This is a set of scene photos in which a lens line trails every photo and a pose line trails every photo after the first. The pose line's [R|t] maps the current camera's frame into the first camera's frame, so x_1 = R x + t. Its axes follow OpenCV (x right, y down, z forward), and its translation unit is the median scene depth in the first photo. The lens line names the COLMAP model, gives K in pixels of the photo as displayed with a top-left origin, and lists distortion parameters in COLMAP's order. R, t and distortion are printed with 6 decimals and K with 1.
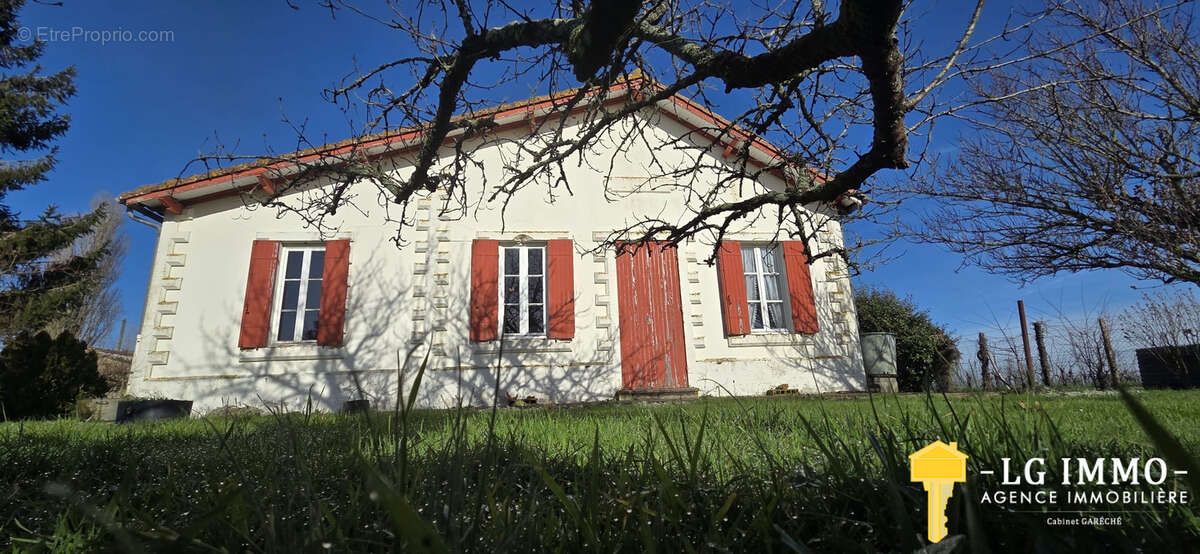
lens RADIAL K [[467.1, 0, 584.3], [0, 467.1, 279.0], [0, 0, 1]] dist [0.000740, 0.000098]
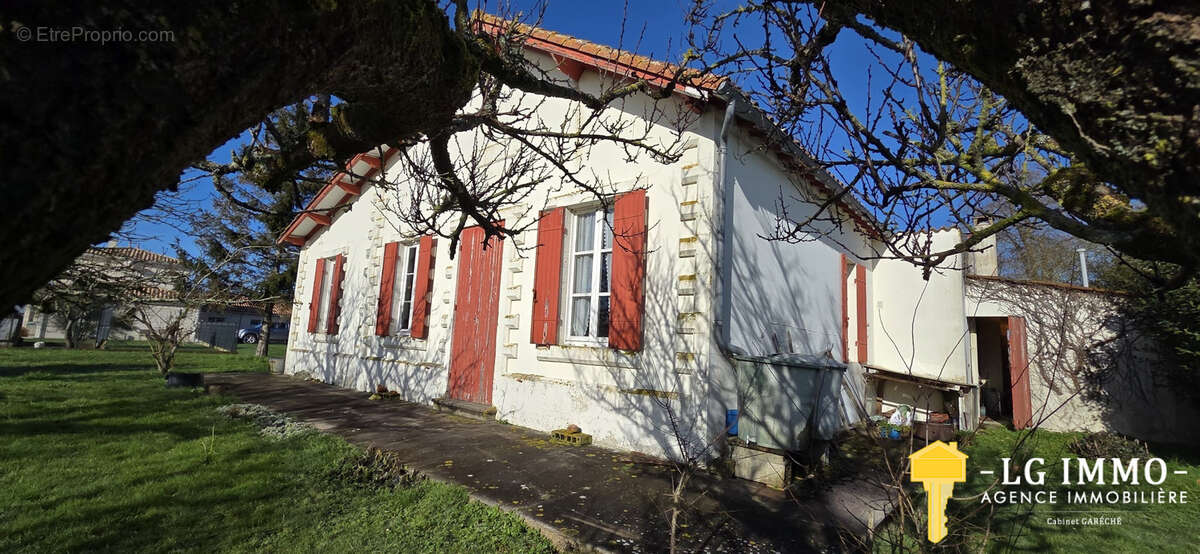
lens RADIAL K [[490.6, 0, 597.6], [0, 490.6, 278.1], [0, 0, 1]] dist [0.004385, 0.000463]
pose [[0.664394, -0.029072, -0.746817, 1.019215], [0.110176, 0.992136, 0.059394, -0.017704], [0.739218, -0.121743, 0.662372, 0.618007]]
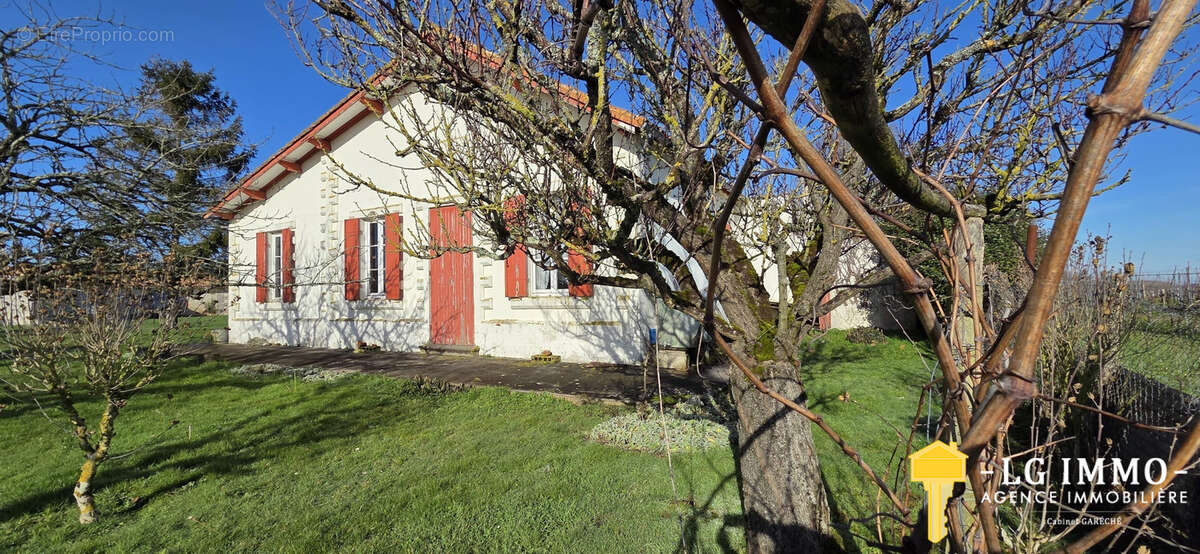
lens RADIAL K [[490.6, 0, 597.6], [0, 490.6, 278.1], [0, 0, 1]] dist [0.004385, 0.000463]
pose [[0.817737, 0.005201, -0.575569, 1.141136], [0.130542, 0.972227, 0.194253, -0.104096], [0.560593, -0.233984, 0.794347, 0.307548]]
